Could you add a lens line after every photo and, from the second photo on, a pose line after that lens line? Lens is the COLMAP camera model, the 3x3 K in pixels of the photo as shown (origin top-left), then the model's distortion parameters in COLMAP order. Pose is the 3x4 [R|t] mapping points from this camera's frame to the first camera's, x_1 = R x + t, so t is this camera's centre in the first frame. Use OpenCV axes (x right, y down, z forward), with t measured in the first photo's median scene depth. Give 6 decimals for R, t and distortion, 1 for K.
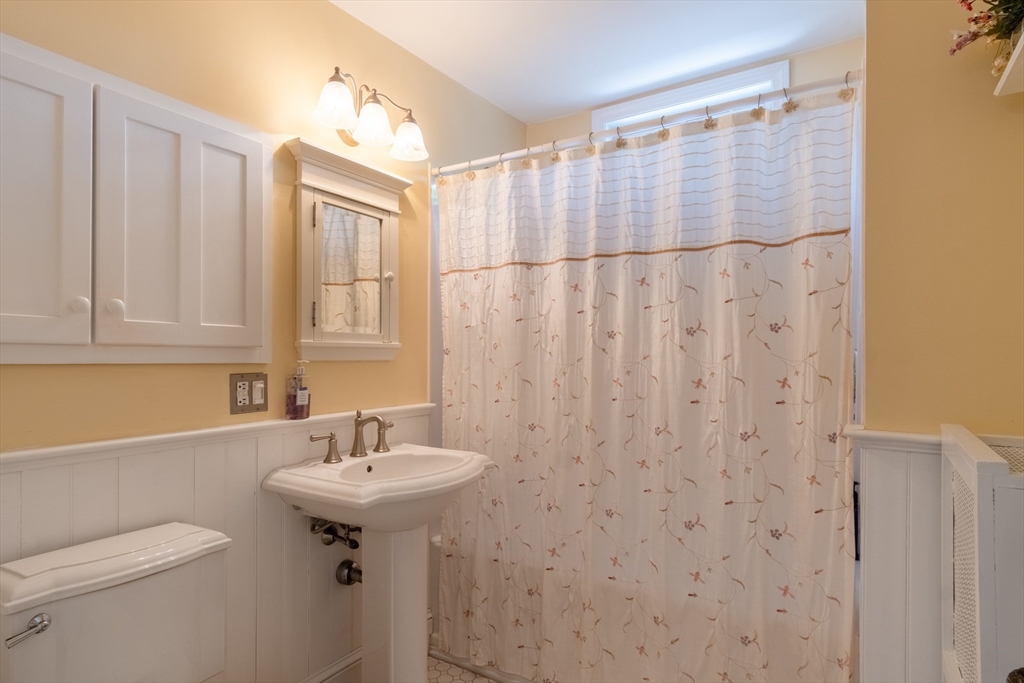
lens RADIAL K [[562.1, 0, 513.0], [0, 562.1, 348.0], [0, 0, 1]] dist [0.004226, 0.005265]
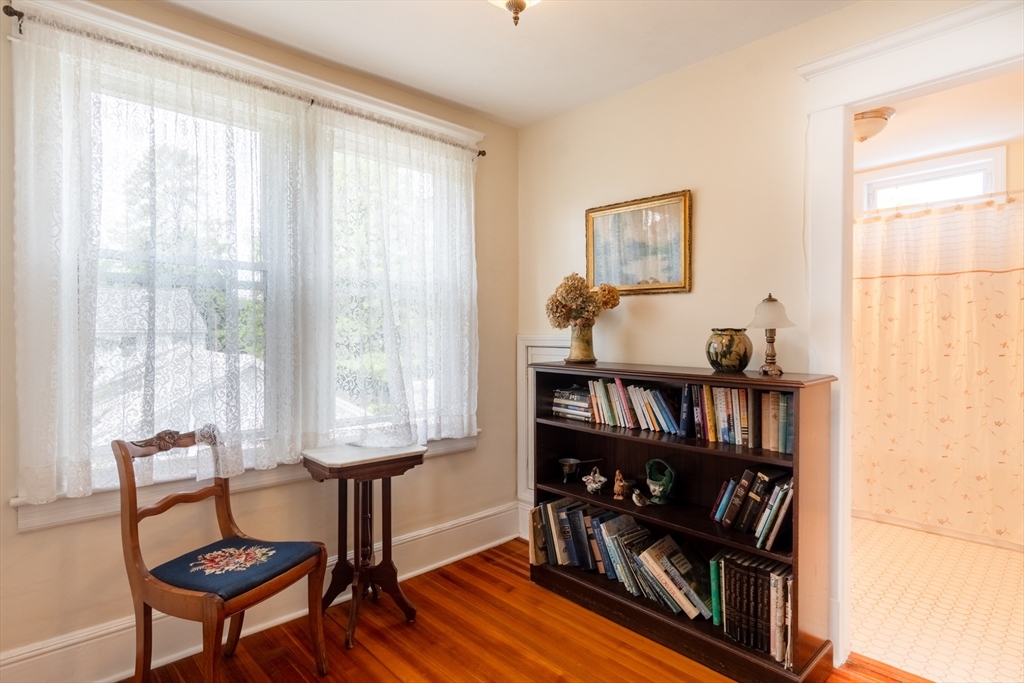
lens RADIAL K [[562.1, 0, 510.3], [0, 562.1, 335.1], [0, 0, 1]] dist [0.004226, 0.005265]
pose [[0.971243, 0.004774, -0.238042, -0.642403], [-0.001567, 0.999905, 0.013659, 0.003908], [0.238084, -0.012893, 0.971159, -1.175477]]
